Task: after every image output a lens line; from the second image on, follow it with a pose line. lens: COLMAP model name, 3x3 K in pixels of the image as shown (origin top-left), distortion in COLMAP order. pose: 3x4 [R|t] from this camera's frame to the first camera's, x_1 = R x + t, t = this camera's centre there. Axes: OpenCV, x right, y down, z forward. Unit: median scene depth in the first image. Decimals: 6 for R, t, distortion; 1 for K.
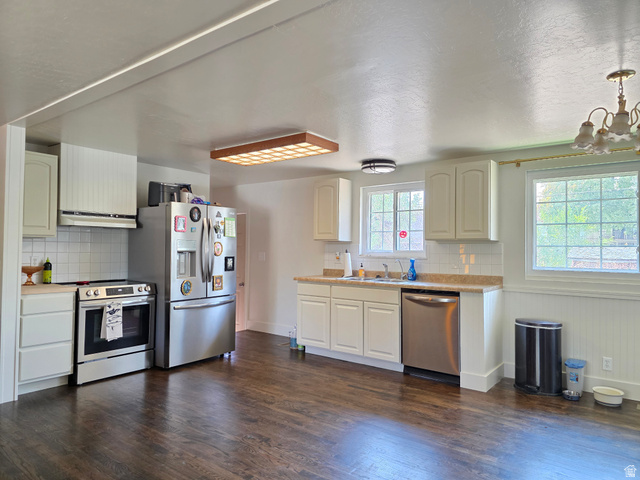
lens RADIAL K [[437.6, 0, 317.8], [0, 437.6, 236.8], [0, 0, 1]] dist [0.108399, -0.105524]
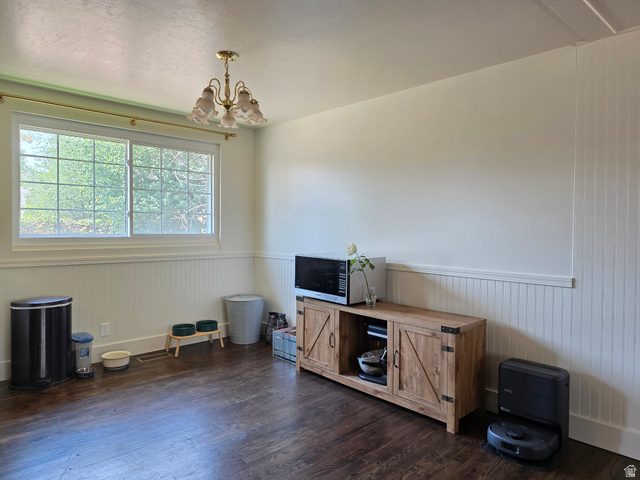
lens RADIAL K [[437.6, 0, 317.8], [0, 437.6, 236.8], [0, 0, 1]] dist [0.108399, -0.105524]
pose [[0.151904, -0.034759, 0.987784, -0.250023], [-0.038071, 0.998434, 0.040988, 0.019775], [-0.987662, -0.043832, 0.150343, 0.390365]]
